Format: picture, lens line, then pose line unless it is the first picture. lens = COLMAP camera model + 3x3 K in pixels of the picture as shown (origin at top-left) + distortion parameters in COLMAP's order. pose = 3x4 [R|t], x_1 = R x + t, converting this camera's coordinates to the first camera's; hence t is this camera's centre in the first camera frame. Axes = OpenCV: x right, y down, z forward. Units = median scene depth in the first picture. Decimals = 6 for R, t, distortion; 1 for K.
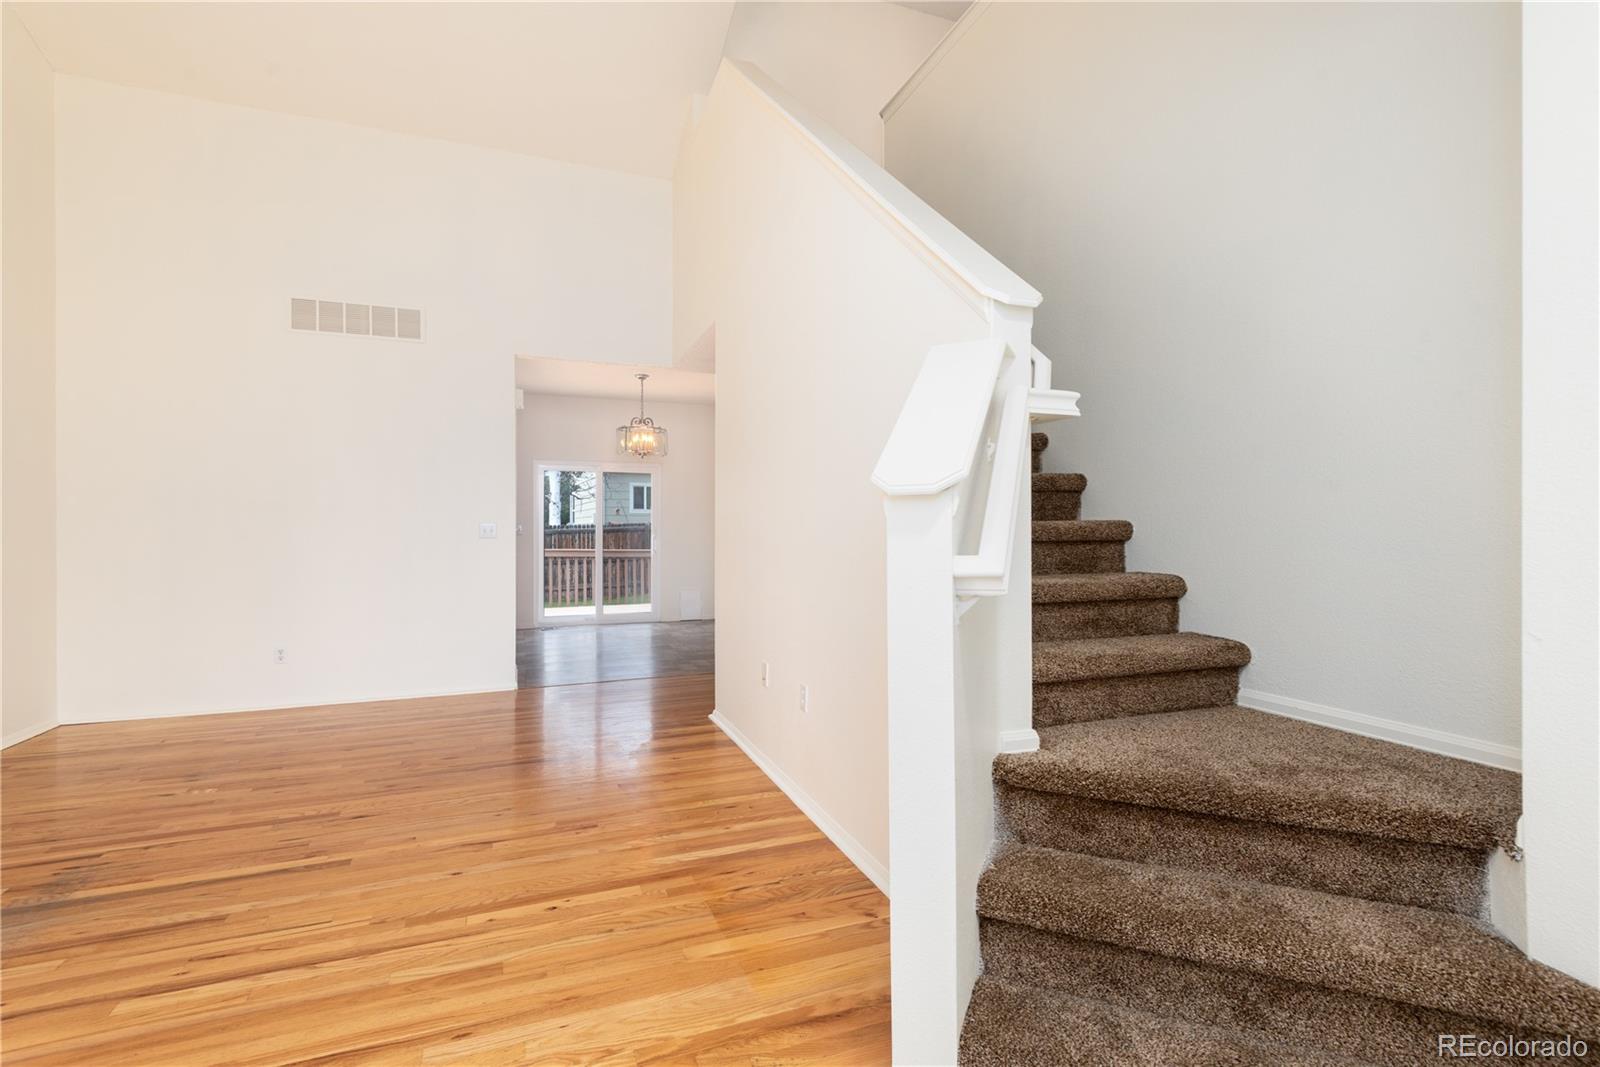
lens RADIAL K [[719.7, 0, 800.0], [0, 719.7, 533.5], [0, 0, 1]] dist [0.002119, -0.001120]
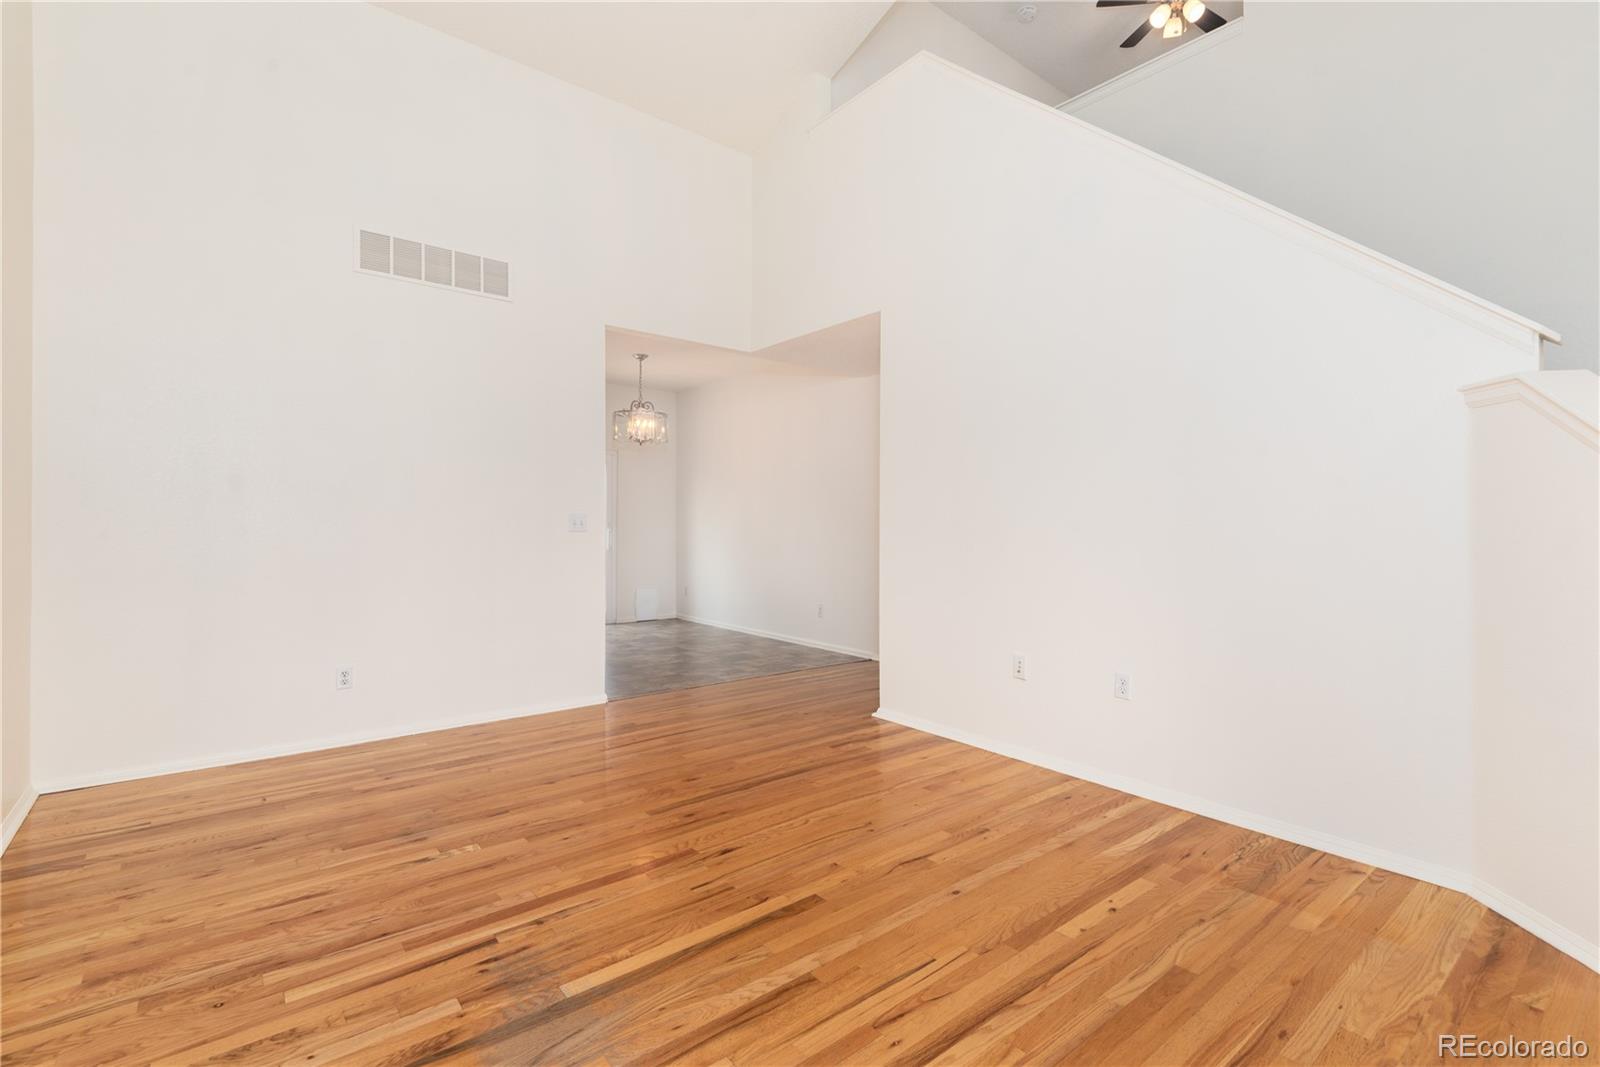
lens RADIAL K [[724.1, 0, 796.3], [0, 724.1, 516.6], [0, 0, 1]] dist [0.032440, -0.015687]
pose [[0.952177, 0.011146, 0.305345, -0.807354], [-0.006450, 0.999845, -0.016384, 0.003770], [-0.305480, 0.013631, 0.952101, 0.132474]]
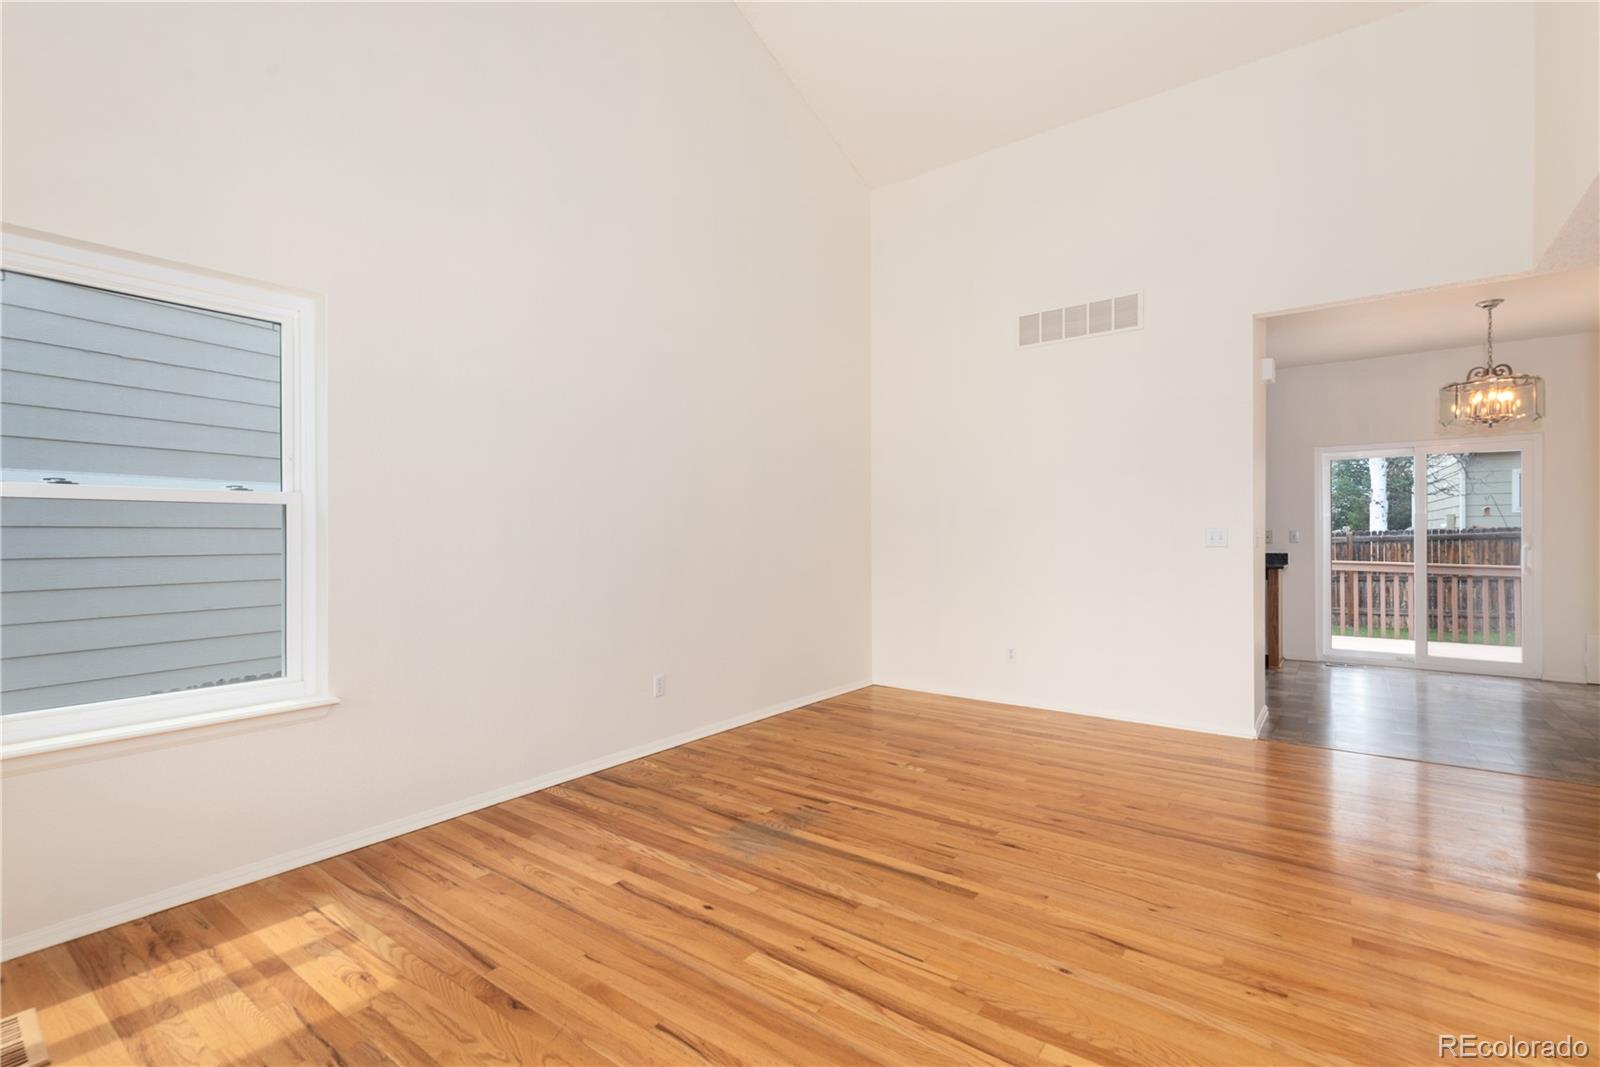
lens RADIAL K [[726.6, 0, 799.4], [0, 726.6, 524.2], [0, 0, 1]] dist [0.029129, -0.016287]
pose [[0.527229, -0.014379, -0.849602, 0.049385], [-0.004413, 0.999797, -0.019660, 0.000880], [0.849712, 0.014114, 0.527058, 0.269766]]
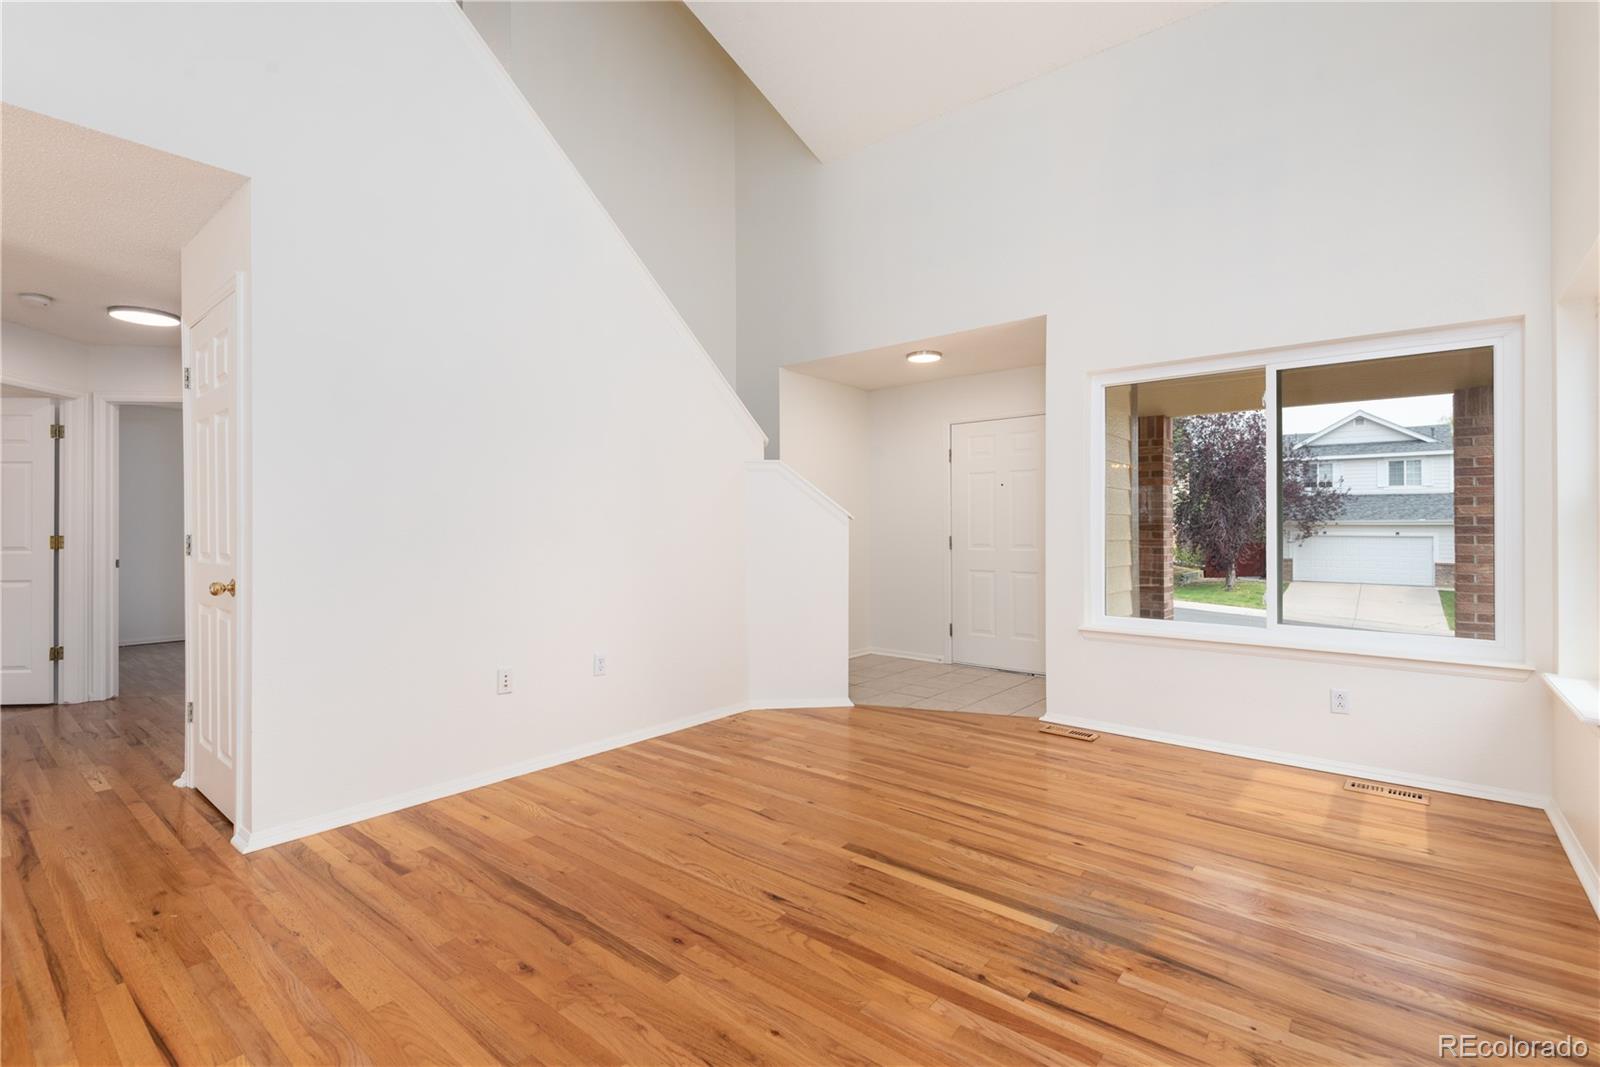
lens RADIAL K [[729.0, 0, 797.7], [0, 729.0, 538.1], [0, 0, 1]] dist [0.042254, -0.021876]
pose [[-0.489095, -0.008470, 0.872189, -1.313388], [0.007011, 0.999882, 0.013641, -0.003556], [-0.872202, 0.012786, -0.488978, 1.366394]]
